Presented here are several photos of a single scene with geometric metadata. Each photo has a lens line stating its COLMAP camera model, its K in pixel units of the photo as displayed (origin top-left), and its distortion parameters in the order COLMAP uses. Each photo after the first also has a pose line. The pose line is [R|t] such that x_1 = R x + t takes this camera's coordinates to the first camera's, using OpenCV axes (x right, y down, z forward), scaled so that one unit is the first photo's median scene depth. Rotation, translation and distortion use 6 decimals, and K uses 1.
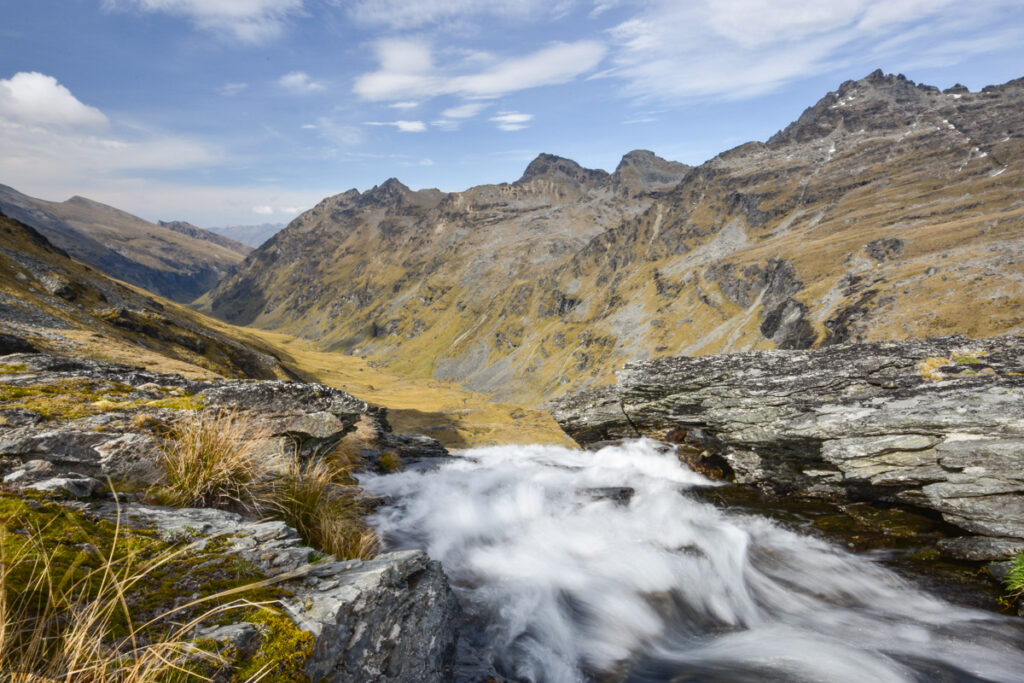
lens RADIAL K [[602.6, 0, 513.2], [0, 602.6, 327.5], [0, 0, 1]] dist [0.026263, 0.000654]
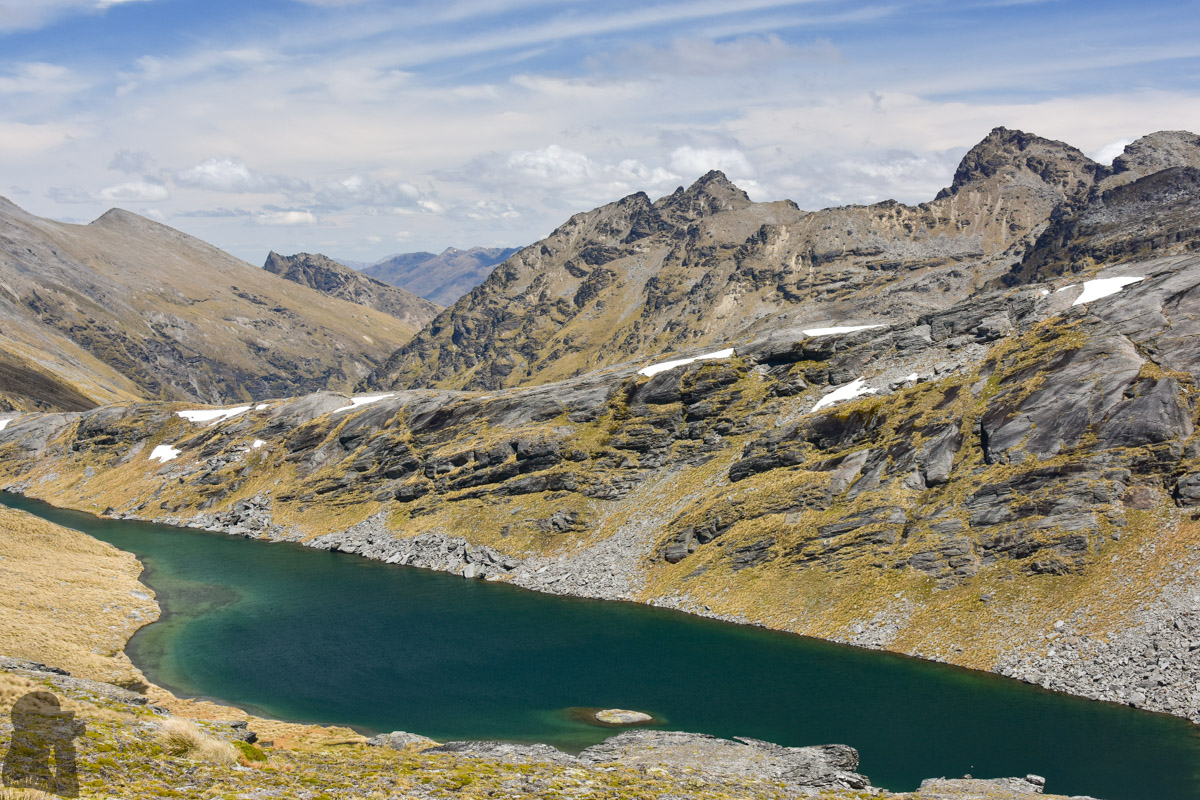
lens RADIAL K [[1833.5, 0, 600.0], [0, 1833.5, 400.0], [0, 0, 1]] dist [-0.185113, 0.177860]
pose [[0.934295, 0.028177, -0.355385, 0.271690], [-0.055672, 0.996173, -0.067379, 0.006952], [0.352126, 0.082737, 0.932288, -0.310347]]
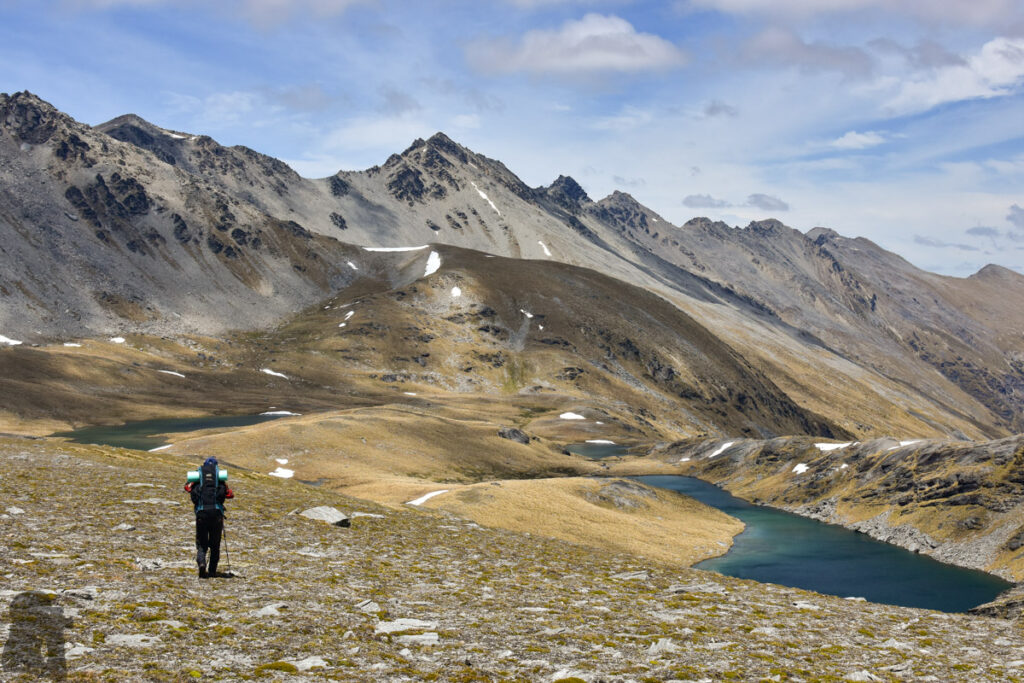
lens RADIAL K [[1564.6, 0, 512.0], [0, 1564.6, 341.5], [0, 0, 1]] dist [-0.185113, 0.177860]
pose [[0.585558, 0.028329, -0.810135, 0.379990], [-0.132677, 0.989262, -0.061305, 0.002285], [0.799699, 0.143384, 0.583029, -0.363626]]
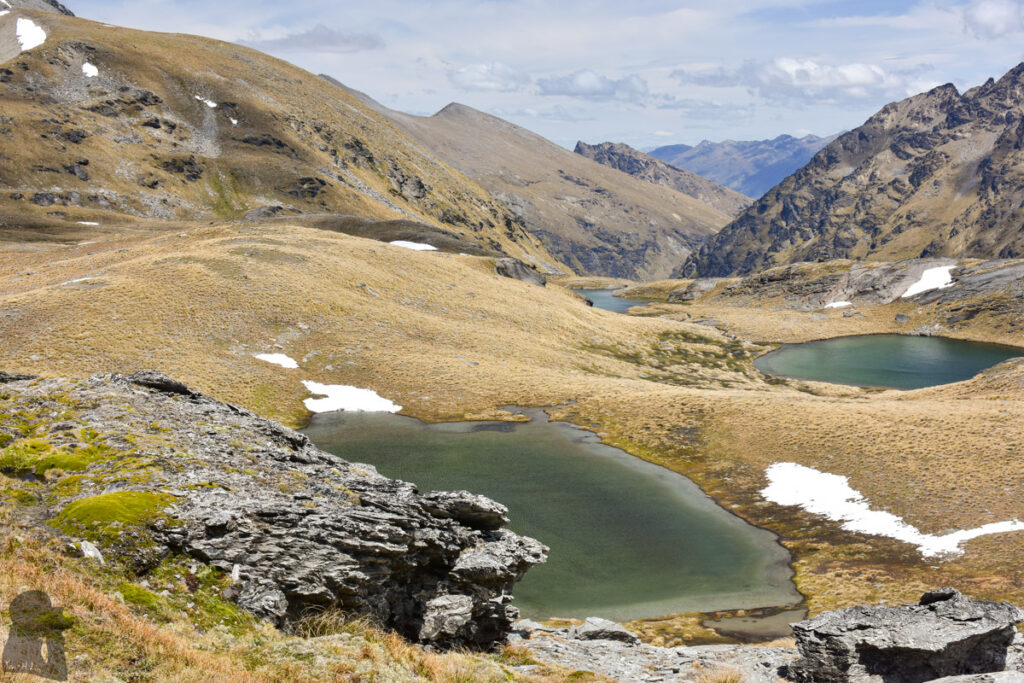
lens RADIAL K [[1564.6, 0, 512.0], [0, 1564.6, 341.5], [0, 0, 1]] dist [-0.185113, 0.177860]
pose [[0.848998, 0.058137, -0.525188, 0.138476], [-0.075003, 0.997124, -0.010868, 0.013228], [0.523046, 0.048618, 0.850917, -0.285705]]
